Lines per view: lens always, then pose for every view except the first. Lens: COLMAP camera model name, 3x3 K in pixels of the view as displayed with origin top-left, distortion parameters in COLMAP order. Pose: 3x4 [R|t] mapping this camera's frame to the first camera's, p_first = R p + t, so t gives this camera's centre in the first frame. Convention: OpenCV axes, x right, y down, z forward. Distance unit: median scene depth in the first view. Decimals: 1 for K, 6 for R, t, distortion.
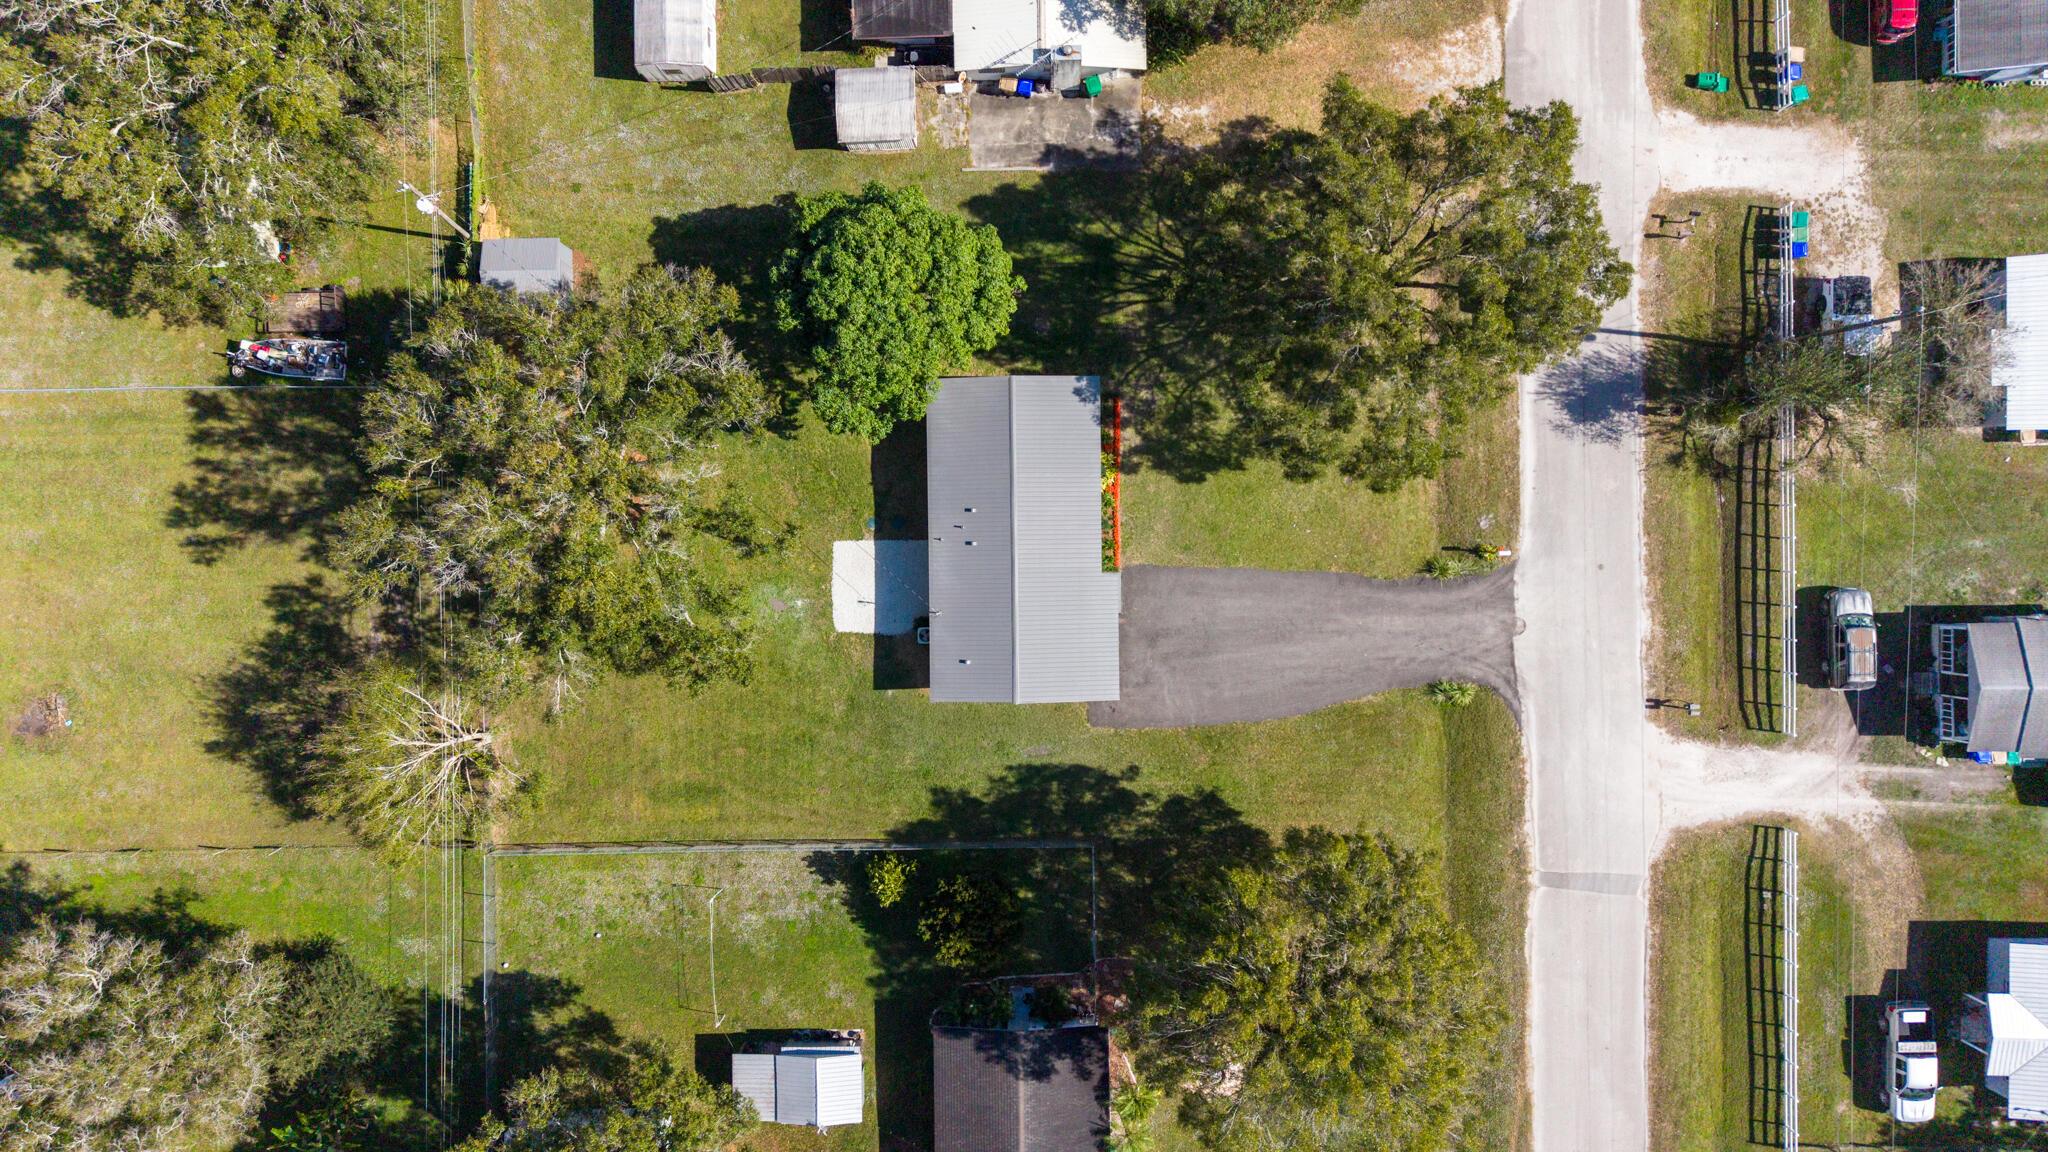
lens RADIAL K [[1464.8, 0, 1026.0], [0, 1464.8, 571.0], [0, 0, 1]] dist [0.032910, -0.036663]
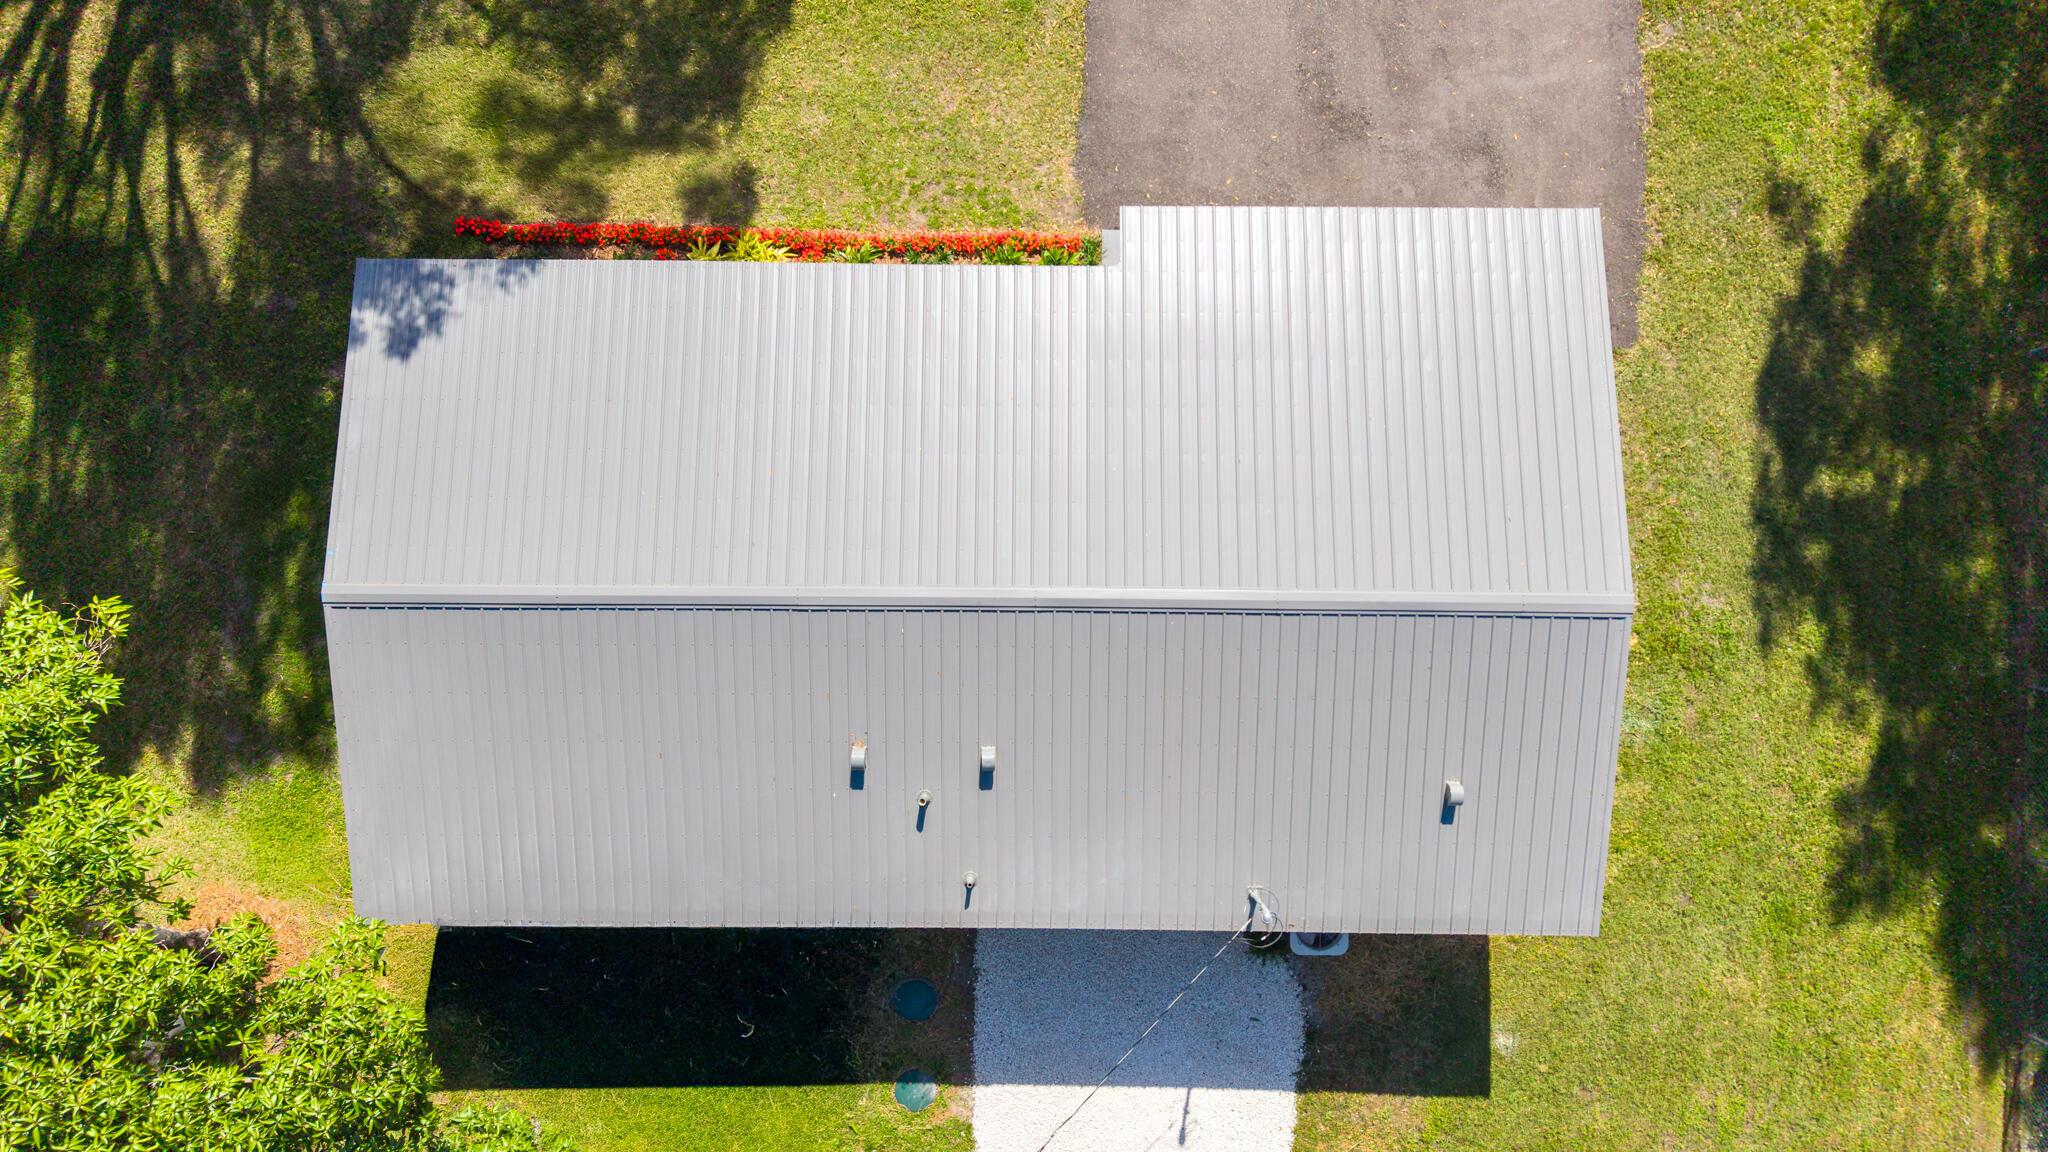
lens RADIAL K [[1464.8, 0, 1027.9], [0, 1464.8, 578.0], [0, 0, 1]] dist [0.032910, -0.036663]
pose [[0.016773, -0.999815, 0.009378, -0.006215], [0.999855, 0.016745, -0.003036, -0.010942], [0.002878, 0.009428, 0.999951, 0.710052]]
